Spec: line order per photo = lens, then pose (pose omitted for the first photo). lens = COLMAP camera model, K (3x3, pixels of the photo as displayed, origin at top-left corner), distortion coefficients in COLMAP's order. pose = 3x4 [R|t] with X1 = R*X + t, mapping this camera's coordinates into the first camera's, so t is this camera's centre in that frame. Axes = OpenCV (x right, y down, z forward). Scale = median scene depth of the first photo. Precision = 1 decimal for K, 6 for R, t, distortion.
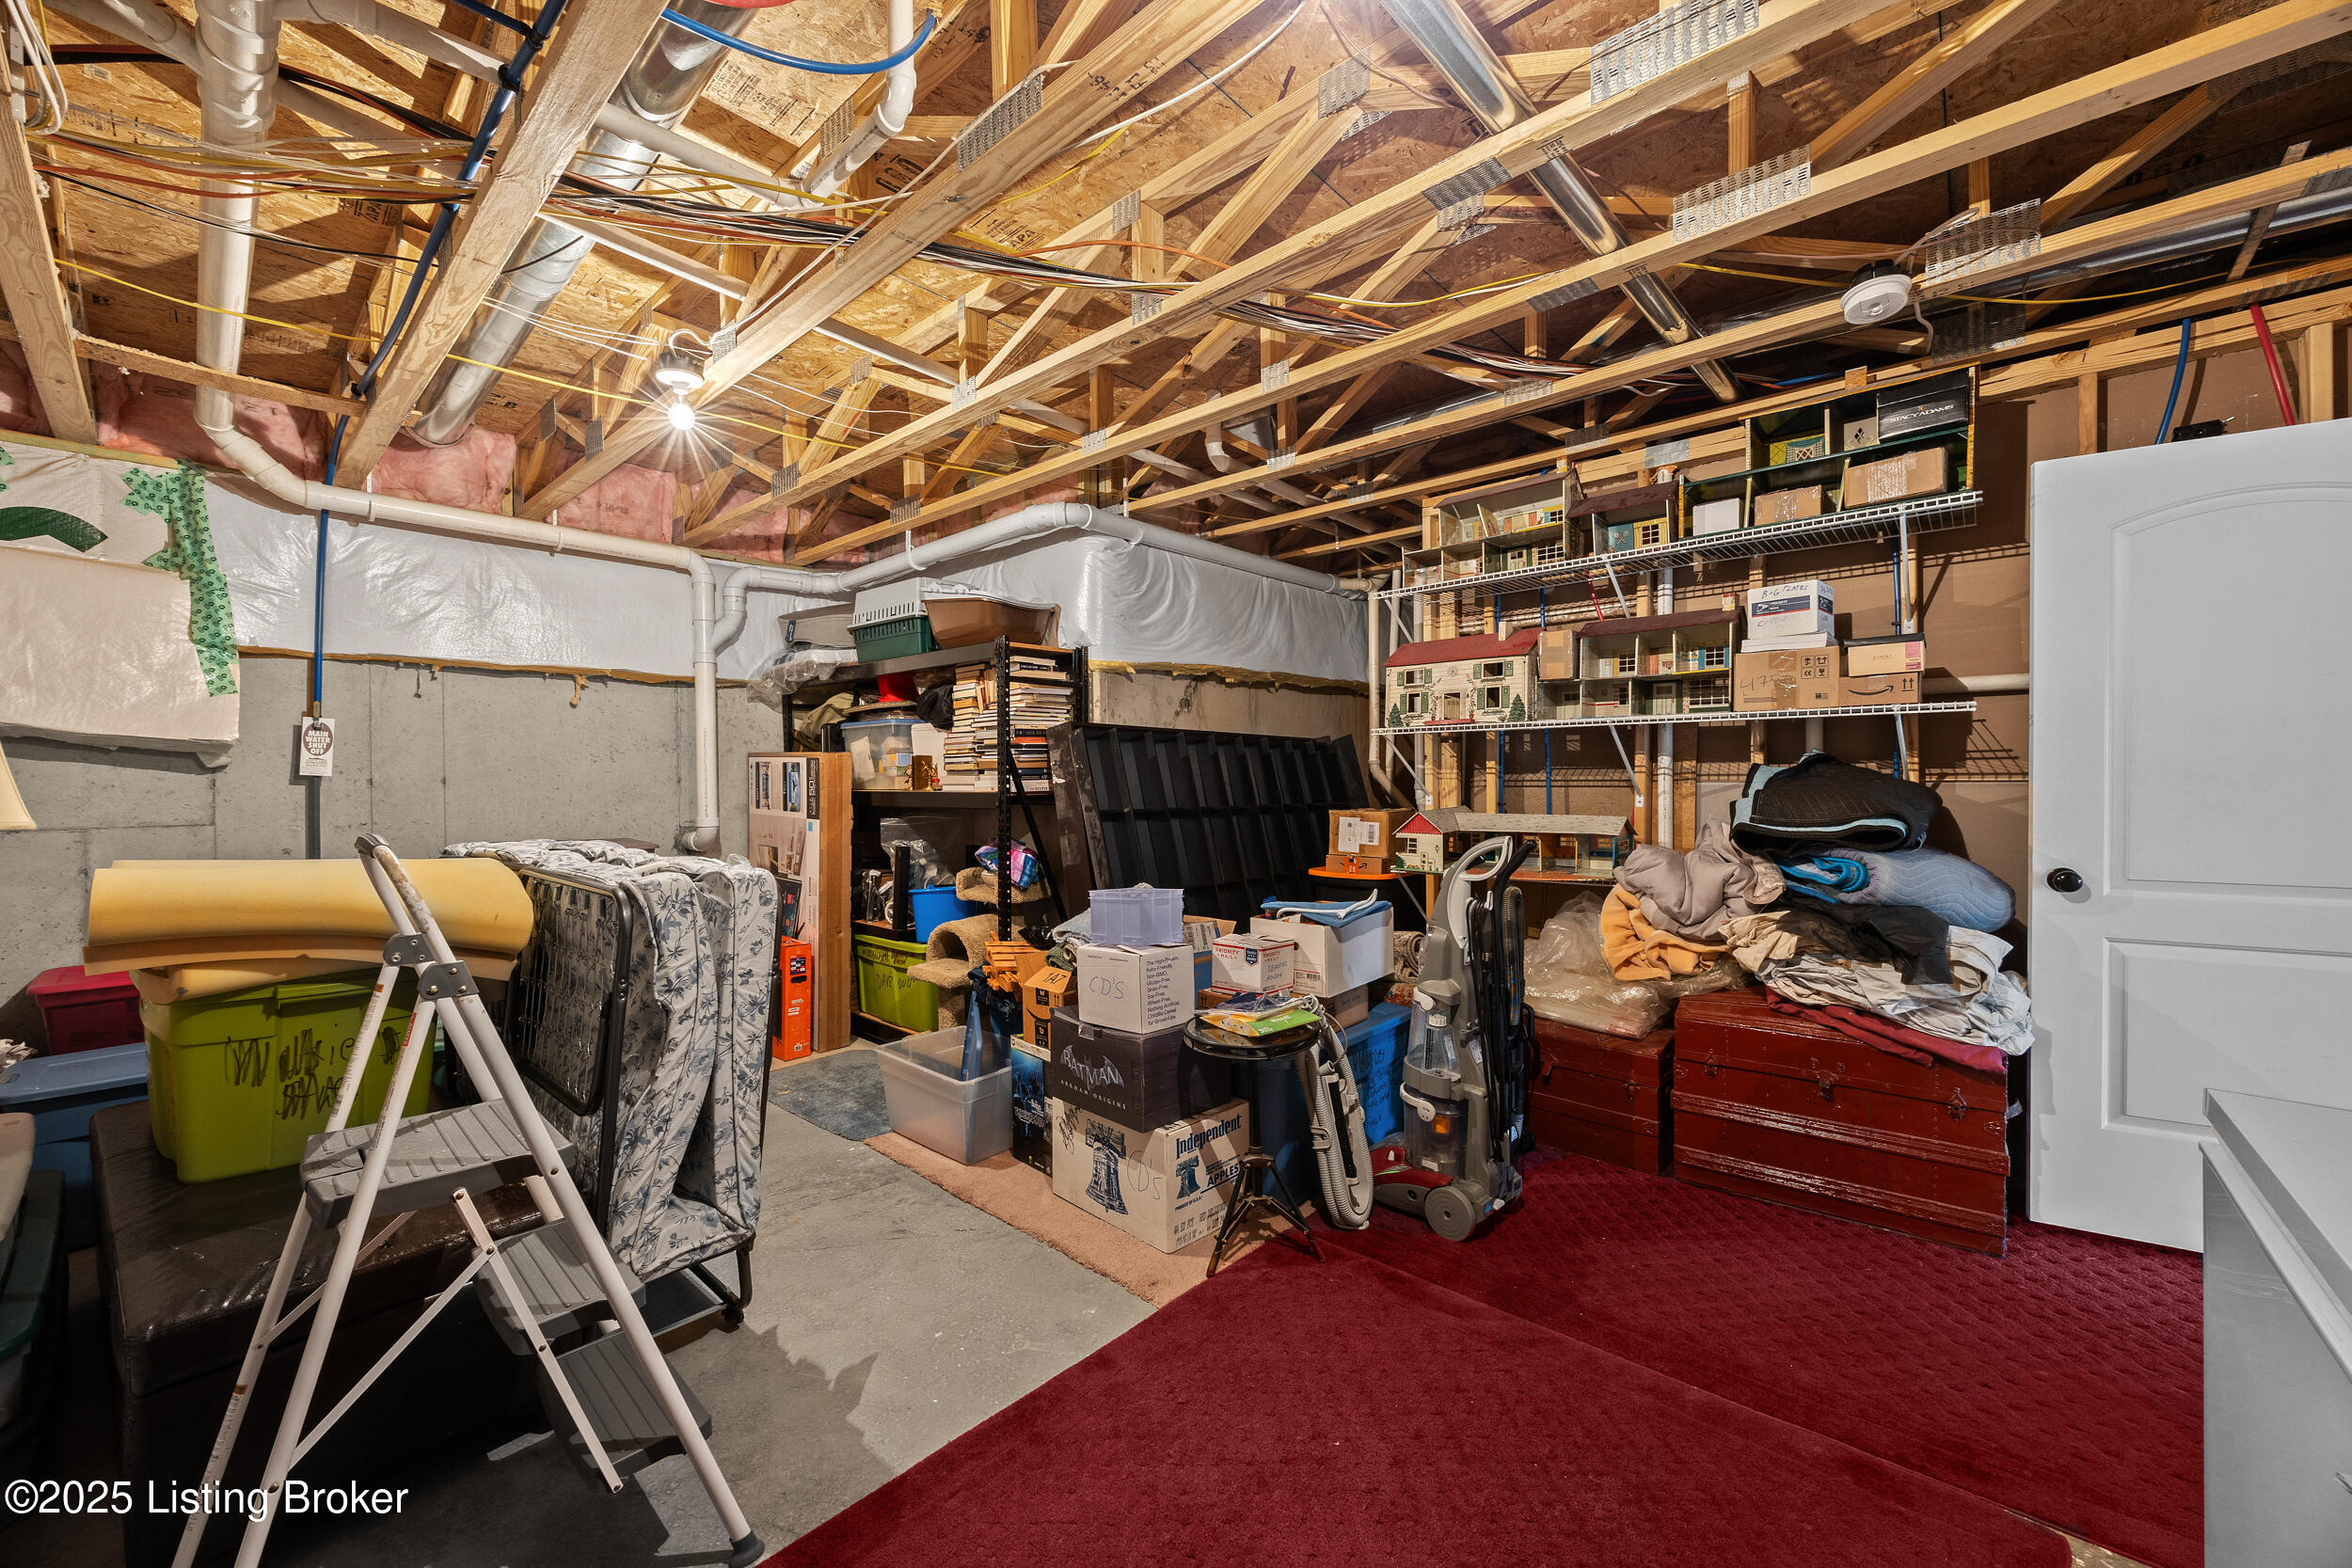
lens RADIAL K [[903.0, 0, 1182.3], [0, 903.0, 790.5], [0, 0, 1]] dist [-0.005800, 0.000250]
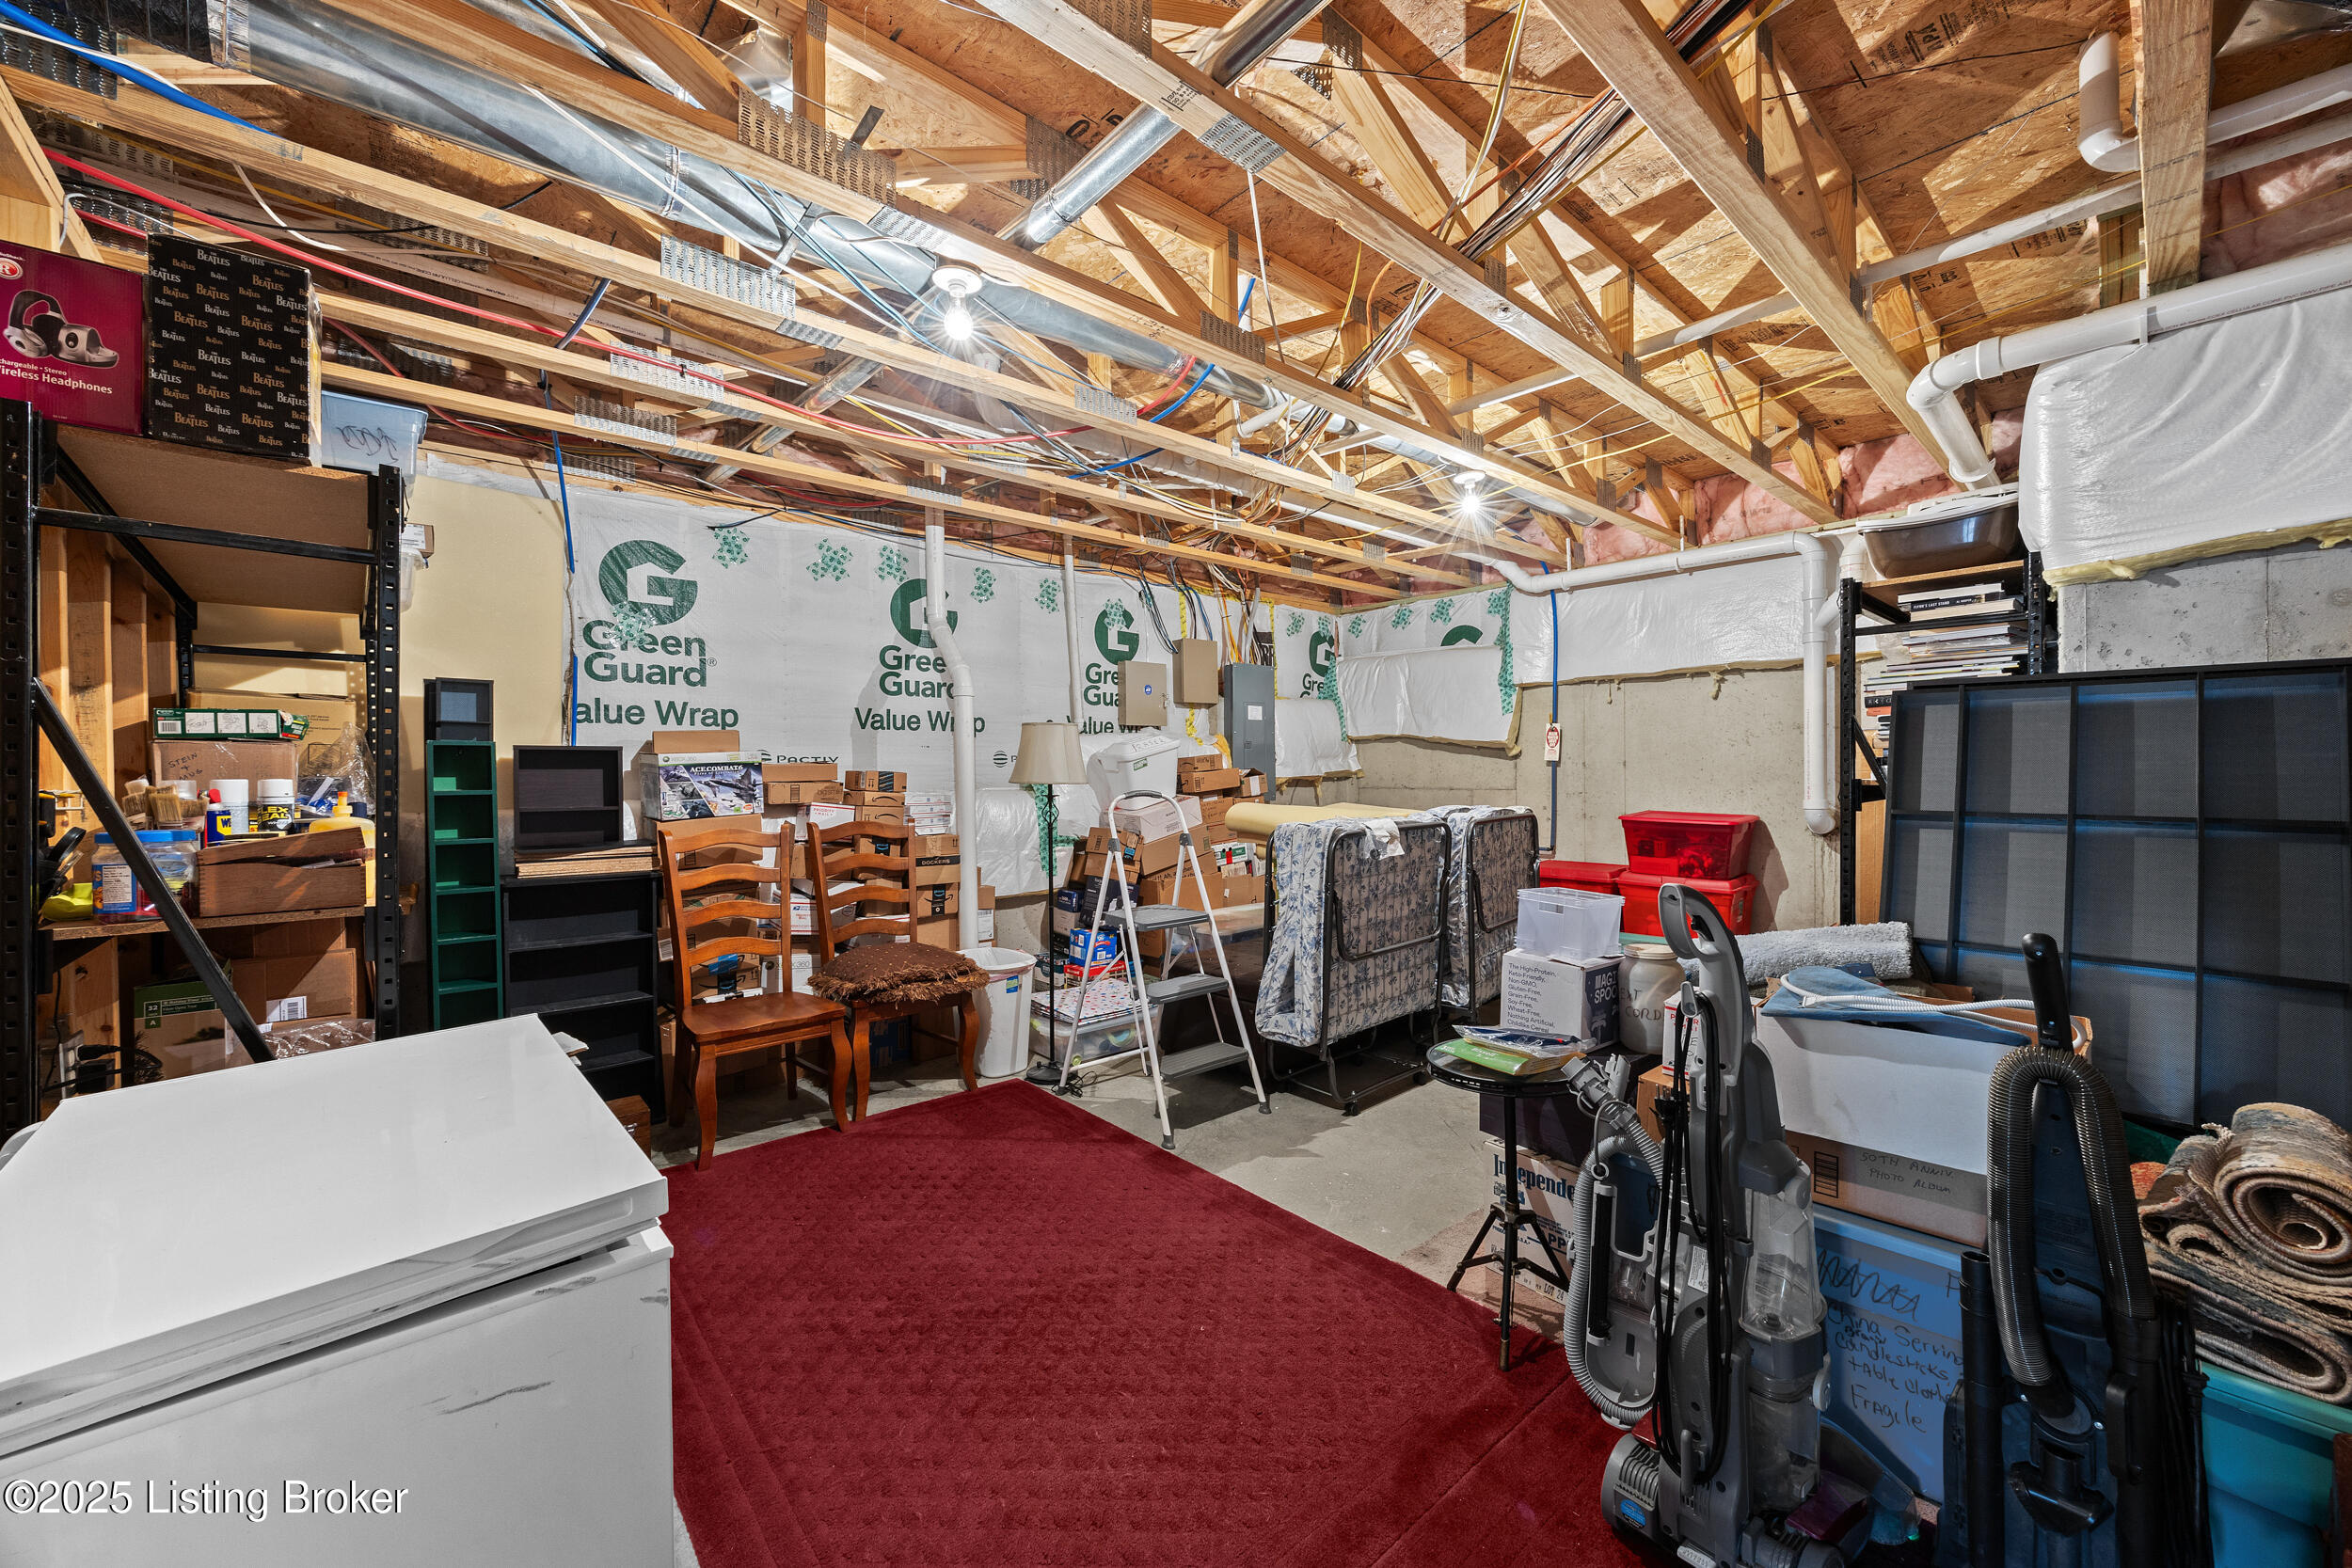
lens RADIAL K [[903.0, 0, 1185.0], [0, 903.0, 772.7], [0, 0, 1]] dist [-0.005800, 0.000250]
pose [[-0.122394, 0.013169, -0.992394, 0.645907], [0.003116, 0.999912, 0.012885, -0.016540], [0.992477, -0.001515, -0.122424, 0.532707]]
